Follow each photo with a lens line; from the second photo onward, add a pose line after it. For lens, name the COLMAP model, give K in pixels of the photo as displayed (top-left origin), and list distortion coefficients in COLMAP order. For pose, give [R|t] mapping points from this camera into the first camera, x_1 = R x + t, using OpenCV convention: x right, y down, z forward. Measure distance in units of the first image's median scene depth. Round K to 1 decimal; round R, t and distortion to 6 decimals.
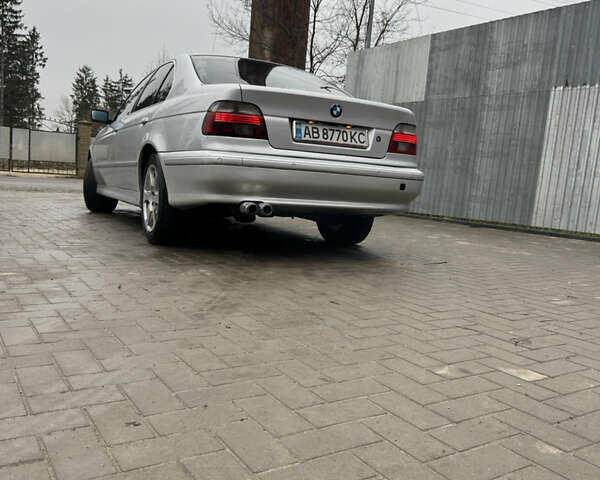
lens RADIAL K [[567.5, 0, 292.2], [0, 567.5, 233.0], [0, 0, 1]] dist [0.012253, -0.006169]
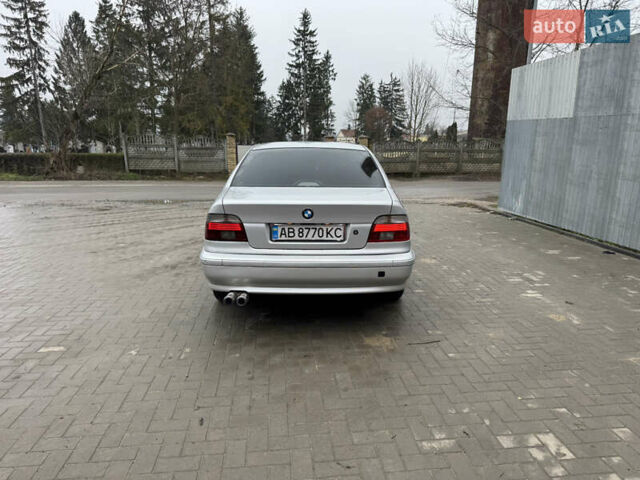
lens RADIAL K [[447.8, 0, 321.5], [0, 447.8, 240.5], [0, 0, 1]] dist [0.071602, -0.098409]
pose [[0.896843, 0.027234, -0.441511, 0.197704], [0.011898, 0.996257, 0.085620, -0.092685], [0.442190, -0.082040, 0.893161, 0.074114]]
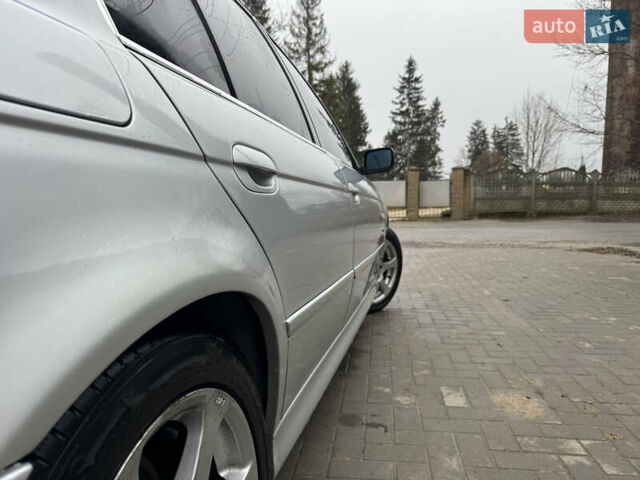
lens RADIAL K [[452.6, 0, 320.0], [0, 452.6, 240.0], [0, 0, 1]] dist [0.065969, -0.102505]
pose [[0.765925, -0.016859, -0.642709, 0.116572], [-0.002293, 0.999578, -0.028952, -0.073163], [0.642926, 0.023649, 0.765563, 0.499474]]
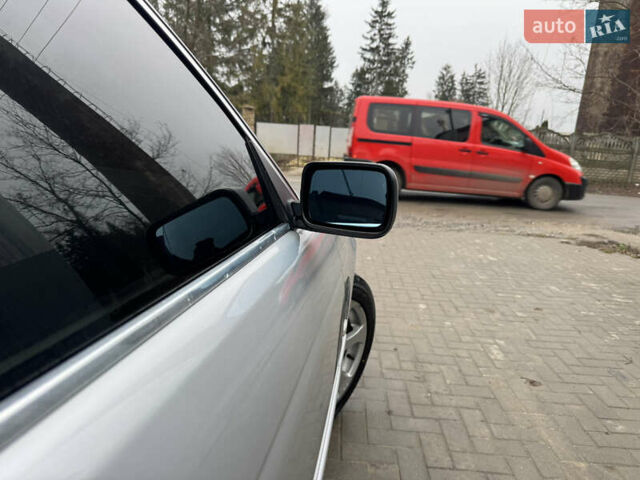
lens RADIAL K [[458.7, 0, 320.0], [0, 458.7, 240.0], [0, 0, 1]] dist [-0.003173, -0.005226]
pose [[0.818924, 0.106260, -0.563980, 0.015455], [-0.059596, 0.993142, 0.100584, -0.129419], [0.570800, -0.048760, 0.819640, 0.654753]]
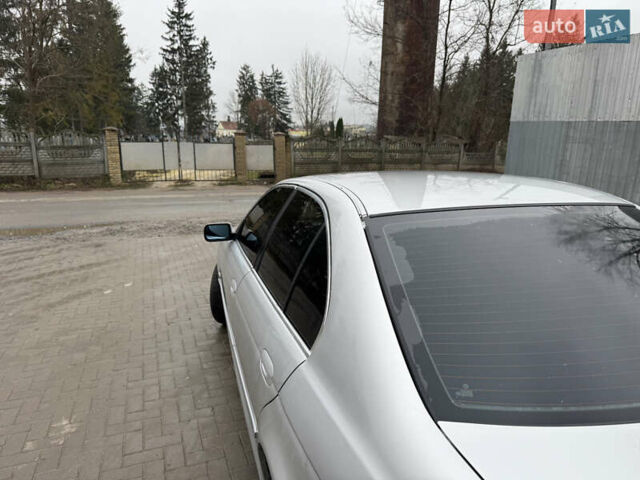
lens RADIAL K [[452.6, 0, 320.0], [0, 452.6, 240.0], [0, 0, 1]] dist [0.065969, -0.102505]
pose [[0.978588, -0.014176, -0.205339, -0.064922], [0.036118, 0.993973, 0.103506, -0.158024], [0.202634, -0.108706, 0.973202, 0.315006]]
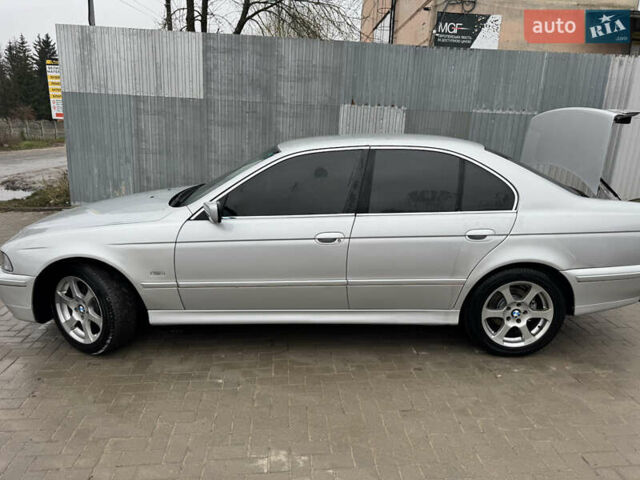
lens RADIAL K [[447.8, 0, 321.5], [0, 447.8, 240.5], [0, 0, 1]] dist [0.071602, -0.098409]
pose [[0.451688, -0.283855, 0.845816, -0.452908], [0.103225, 0.958297, 0.266478, -0.187529], [-0.886184, -0.033055, 0.462152, 0.426735]]
